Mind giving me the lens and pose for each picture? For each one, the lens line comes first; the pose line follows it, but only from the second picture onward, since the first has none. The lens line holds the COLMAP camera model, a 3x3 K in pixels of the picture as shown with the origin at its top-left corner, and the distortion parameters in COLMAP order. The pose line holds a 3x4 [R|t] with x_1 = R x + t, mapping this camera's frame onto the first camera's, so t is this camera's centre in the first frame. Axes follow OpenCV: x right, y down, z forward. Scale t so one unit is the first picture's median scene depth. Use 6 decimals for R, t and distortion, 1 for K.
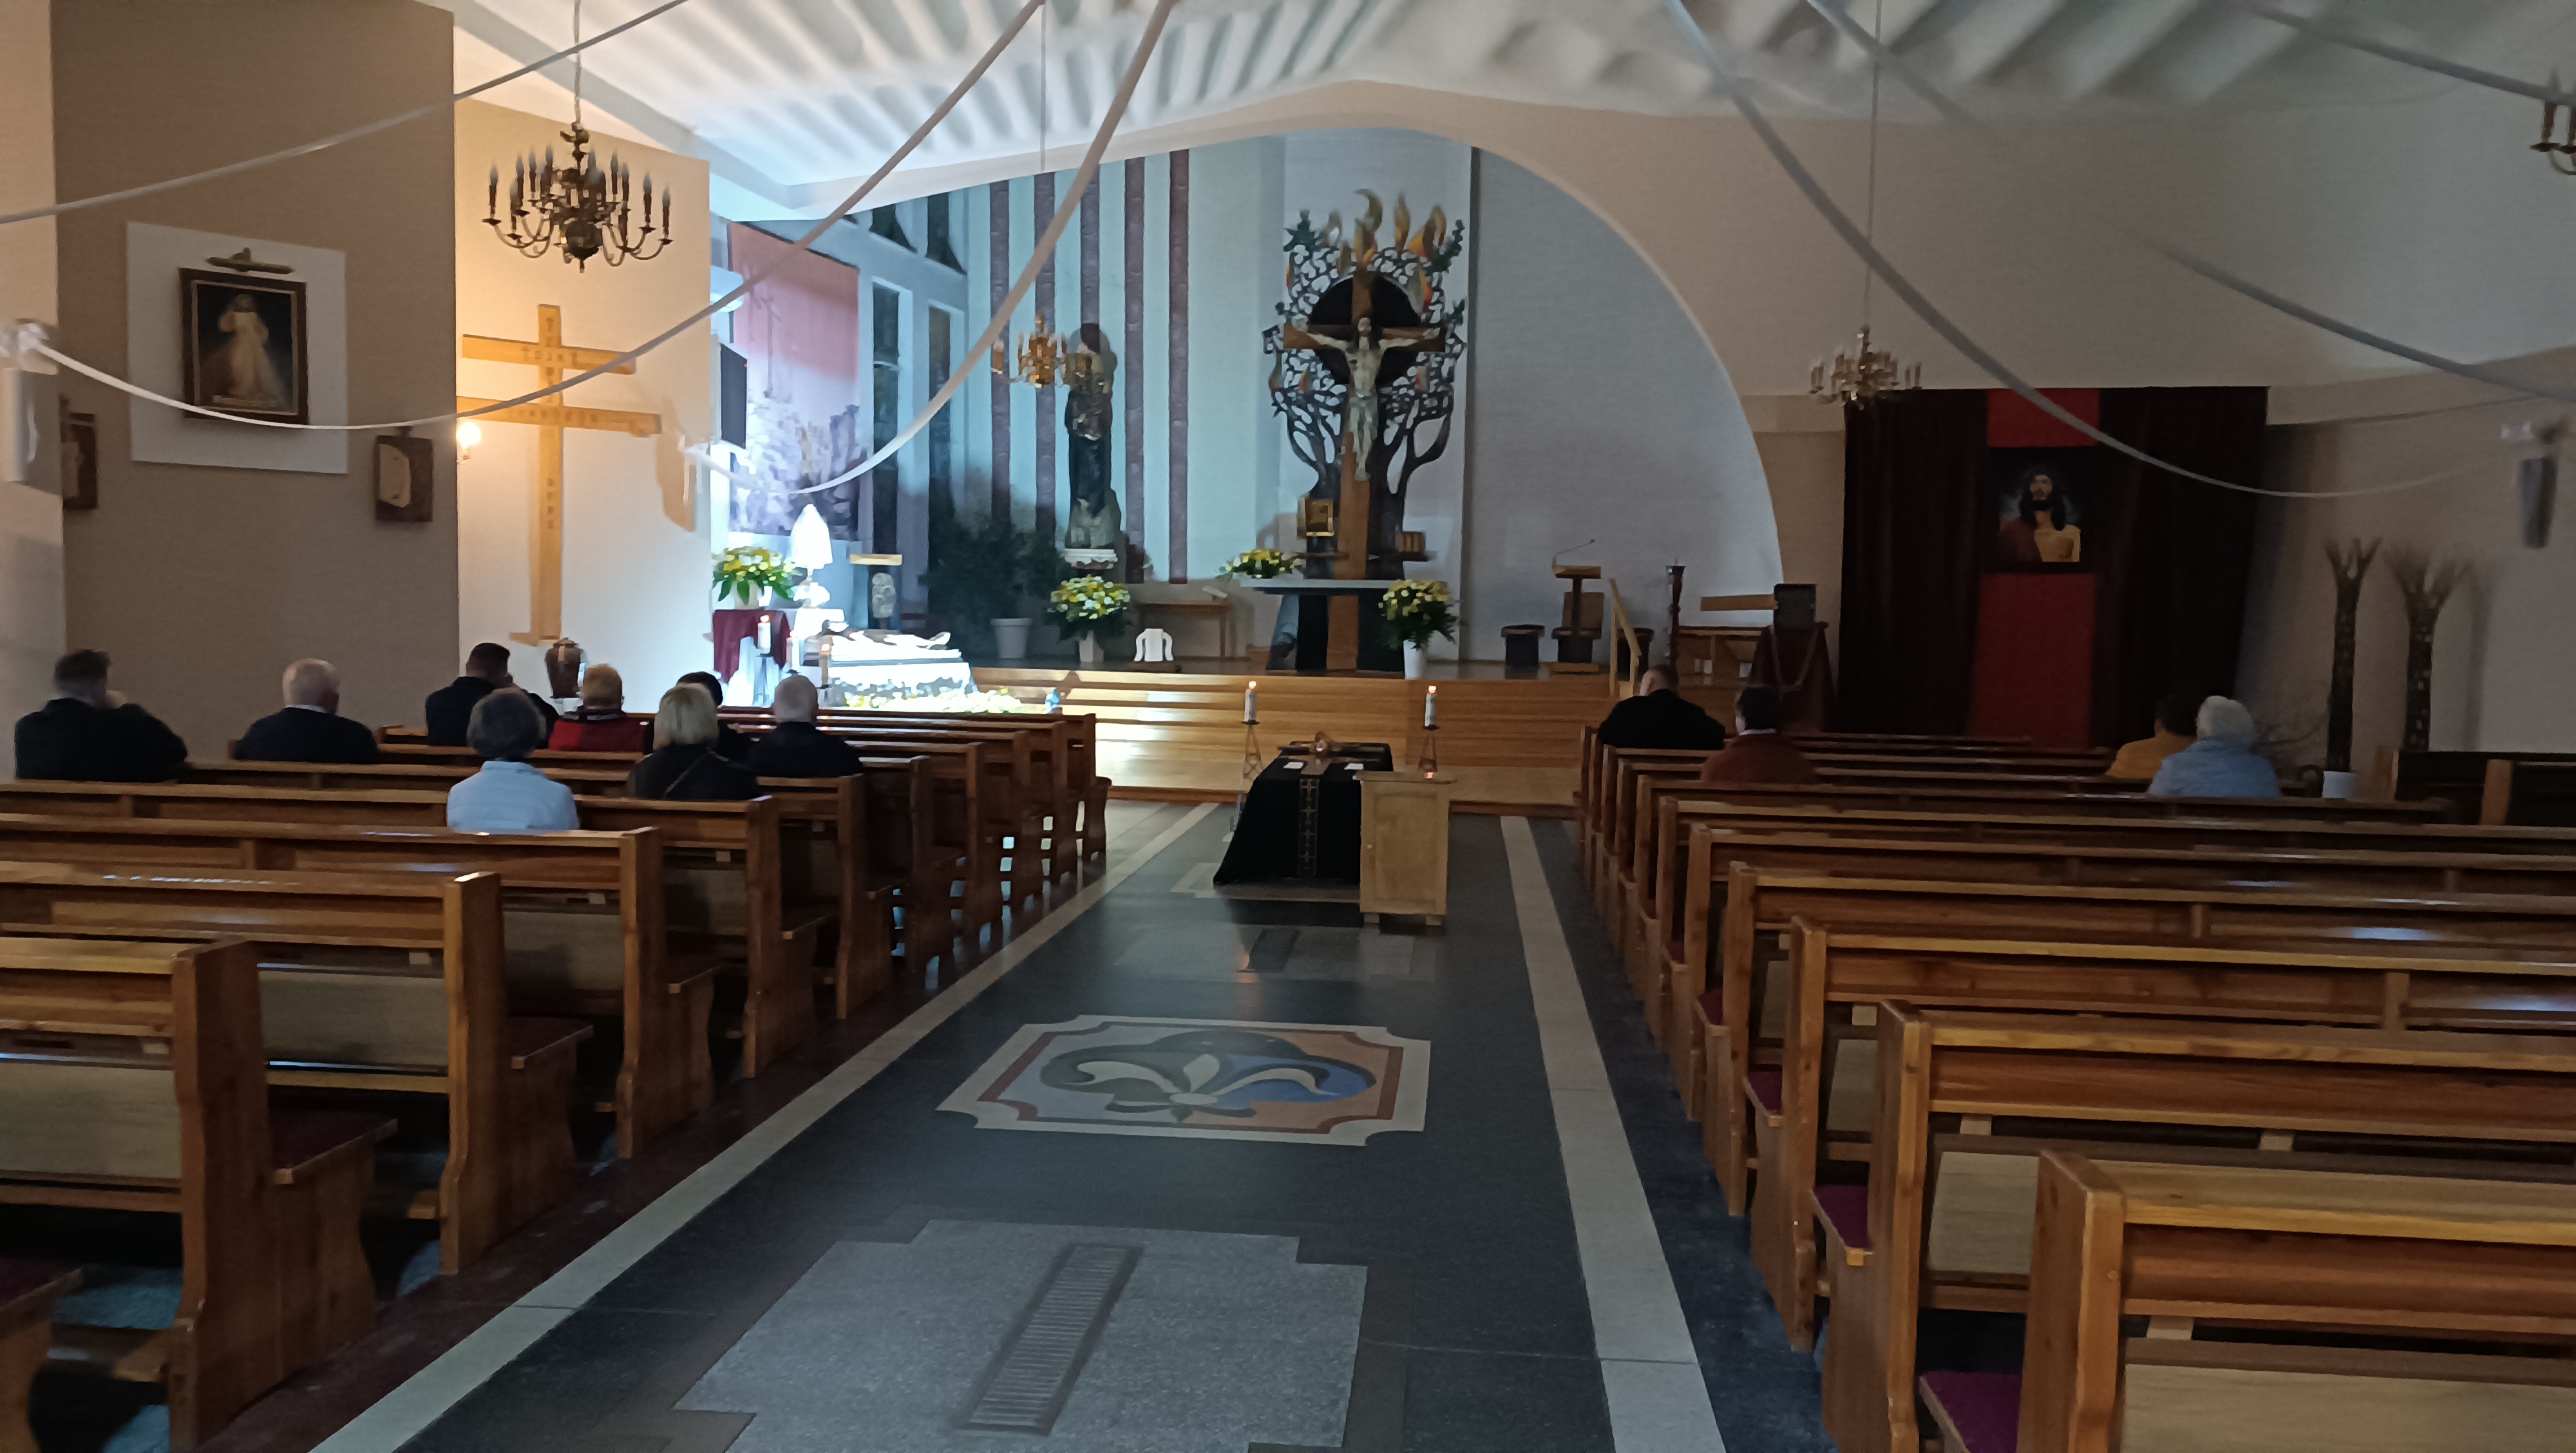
lens RADIAL K [[1858.9, 0, 1287.8], [0, 1858.9, 736.1], [0, 0, 1]] dist [0.022558, -0.026243]
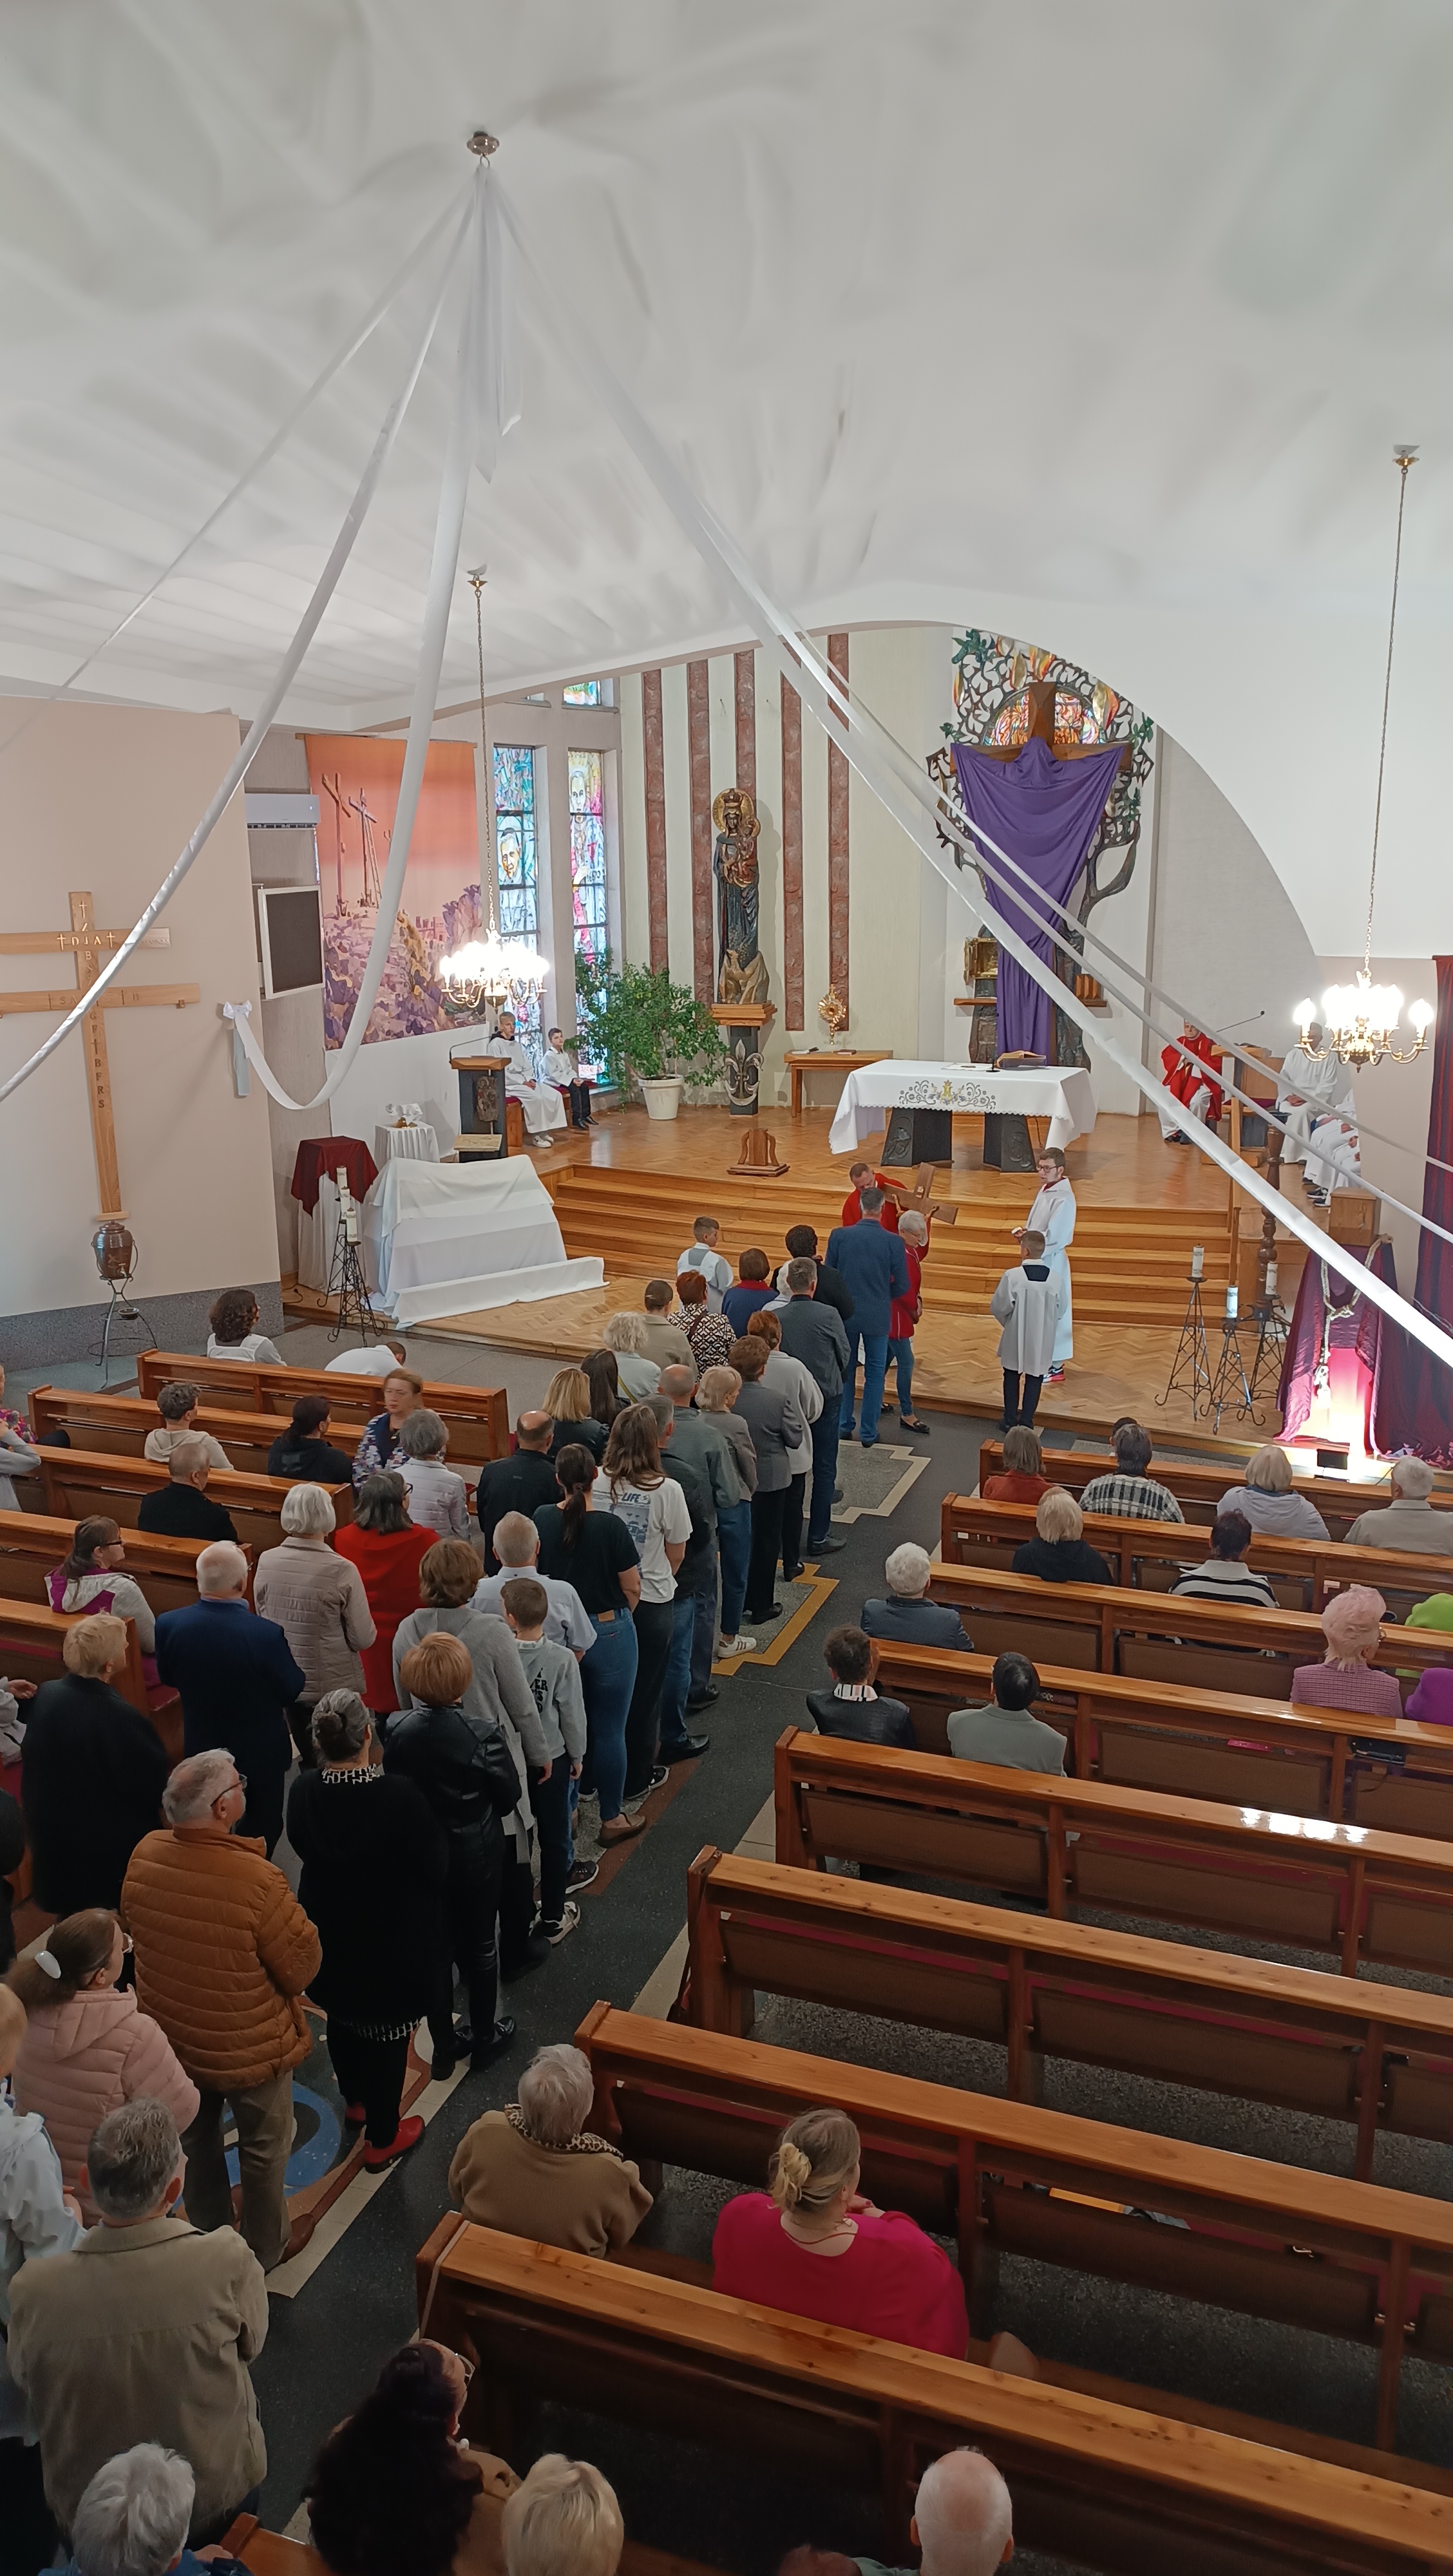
lens RADIAL K [[1858.9, 0, 722.2], [0, 1858.9, 1298.0], [0, 0, 1]] dist [0.022558, -0.026243]
pose [[0.965322, 0.039963, -0.257987, 0.172284], [0.008907, 0.982597, 0.185536, -0.159308], [0.260912, -0.181399, 0.948166, 0.066753]]
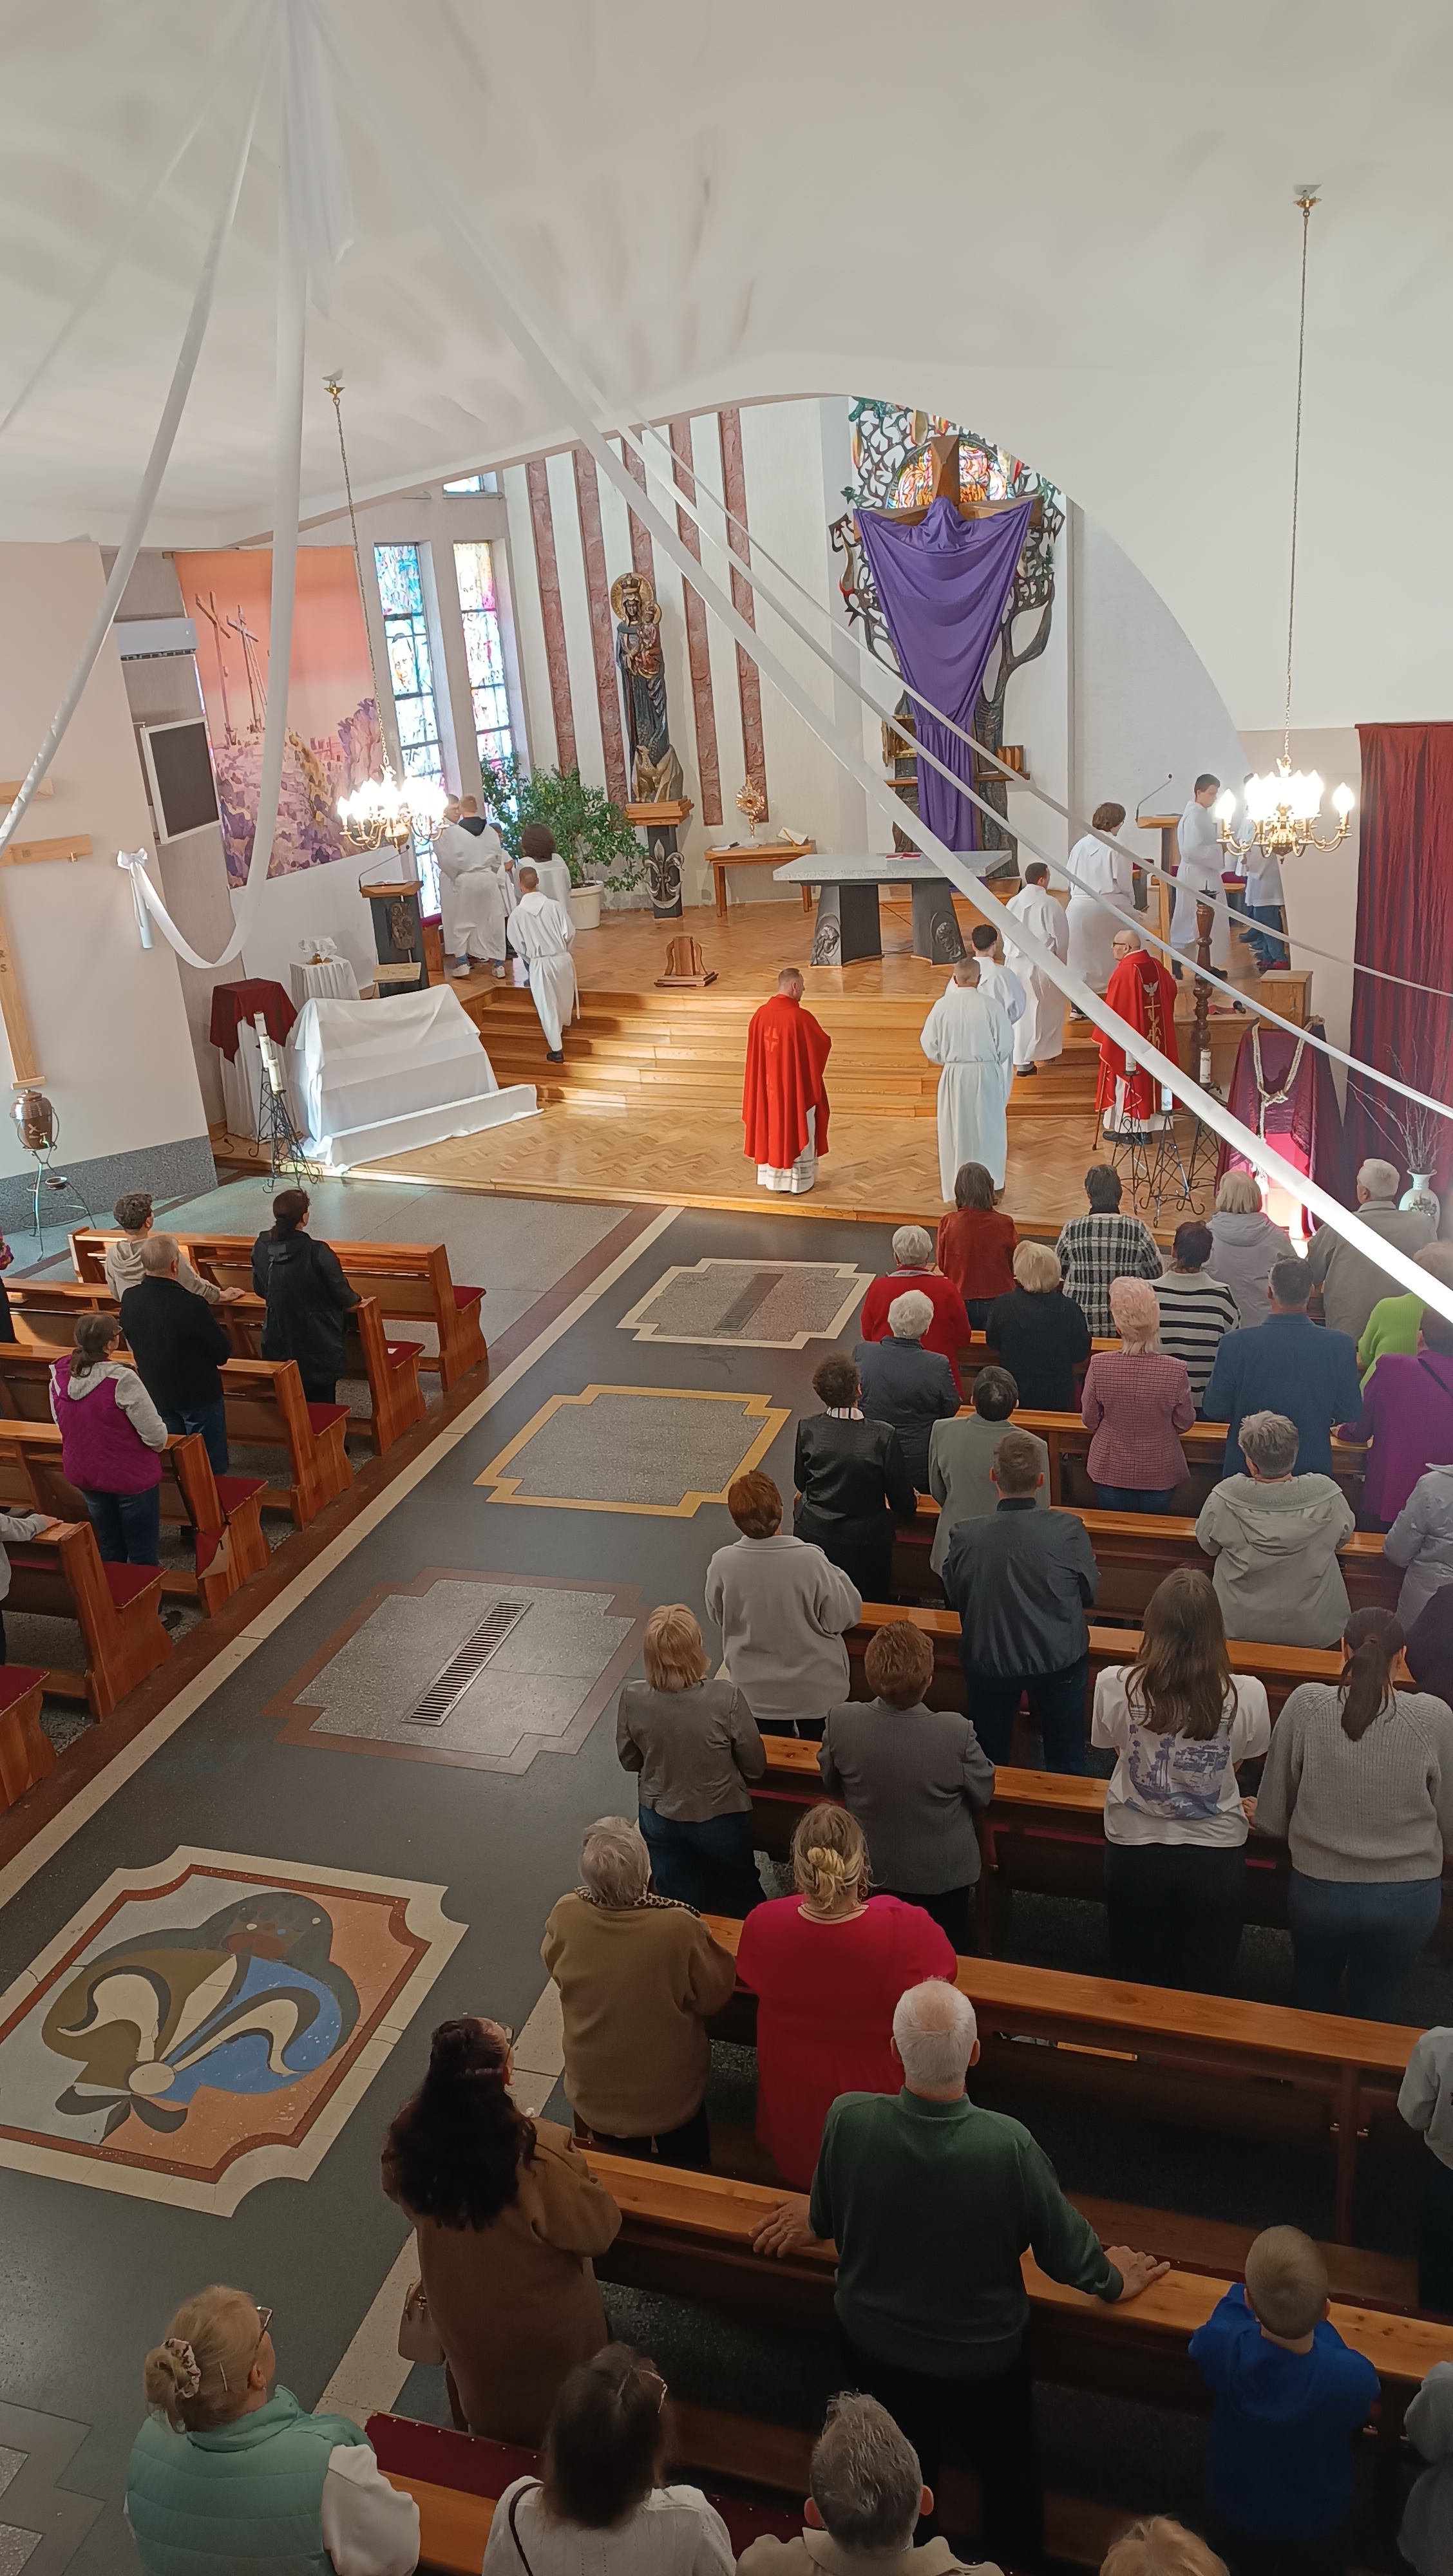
lens RADIAL K [[1858.9, 0, 730.2], [0, 1858.9, 1291.7], [0, 0, 1]] dist [0.022558, -0.026243]
pose [[0.973660, -0.004083, -0.227967, 0.176361], [0.074953, 0.950003, 0.303111, -0.181264], [0.215332, -0.312214, 0.925286, 0.077765]]
